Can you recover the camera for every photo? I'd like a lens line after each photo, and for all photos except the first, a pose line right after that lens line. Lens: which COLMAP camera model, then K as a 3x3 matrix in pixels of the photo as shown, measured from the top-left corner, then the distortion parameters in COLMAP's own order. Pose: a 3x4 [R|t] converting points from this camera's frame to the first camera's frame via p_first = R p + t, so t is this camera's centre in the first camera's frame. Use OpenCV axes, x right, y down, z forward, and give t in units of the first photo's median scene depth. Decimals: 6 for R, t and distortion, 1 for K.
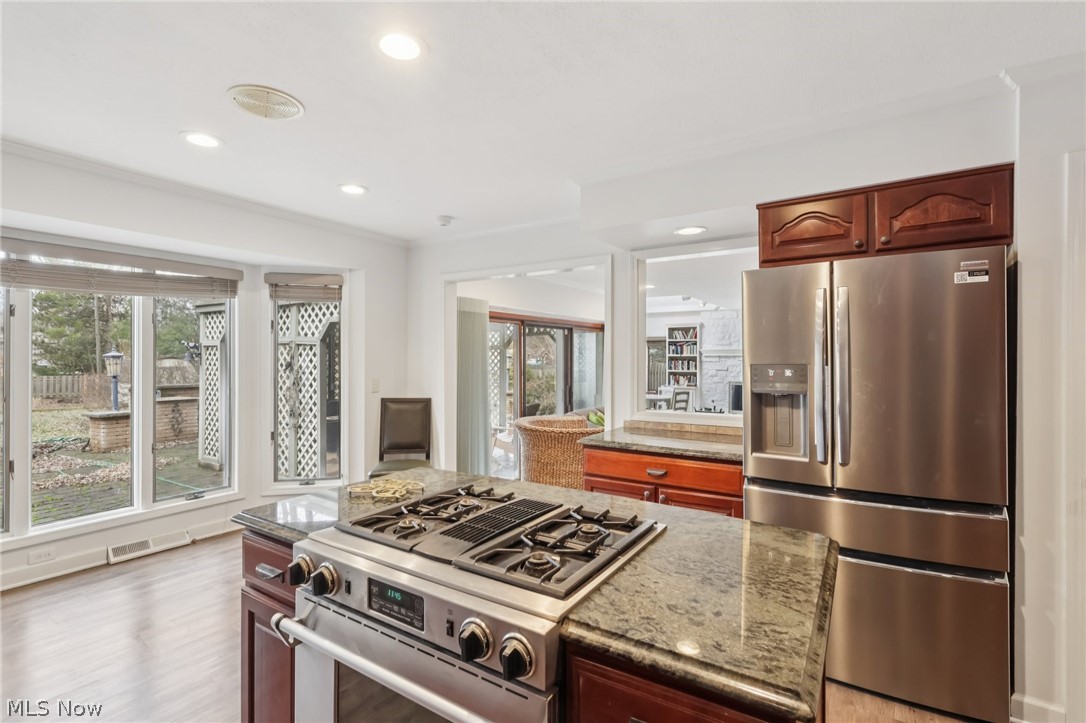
lens RADIAL K [[510.2, 0, 541.6], [0, 510.2, 358.0], [0, 0, 1]] dist [-0.000513, 0.001038]
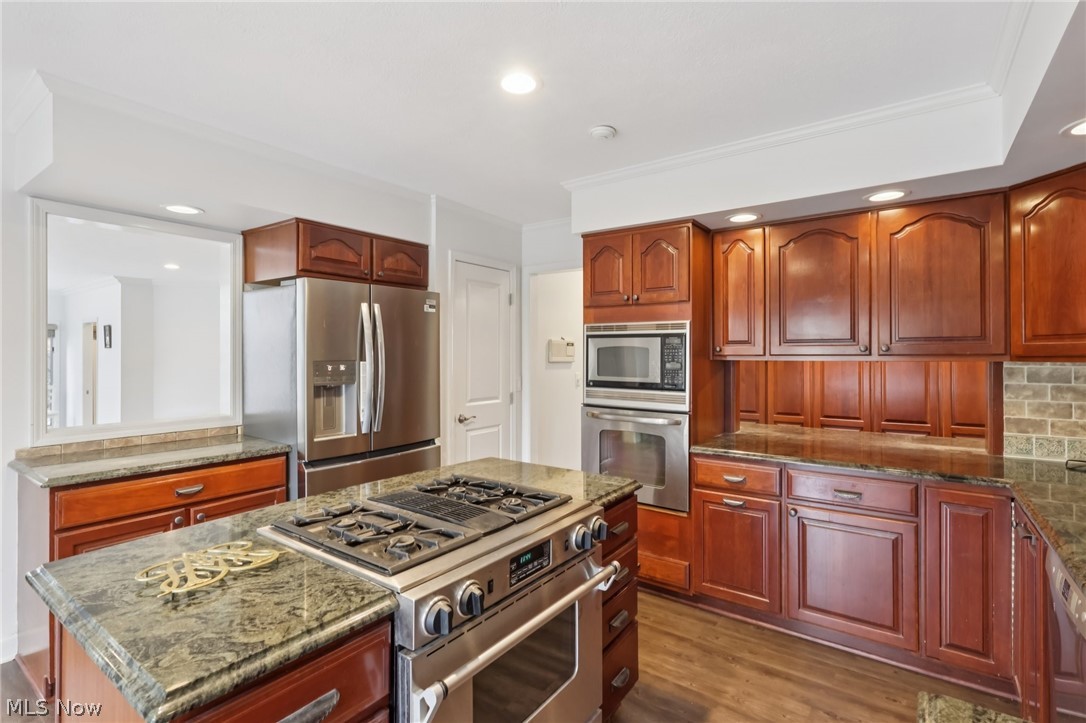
lens RADIAL K [[510.2, 0, 546.6], [0, 510.2, 356.5], [0, 0, 1]] dist [-0.000513, 0.001038]
pose [[0.044447, -0.001612, 0.999010, -0.576295], [-0.001155, 0.999998, 0.001665, -0.000161], [-0.999011, -0.001227, 0.044445, 0.356185]]
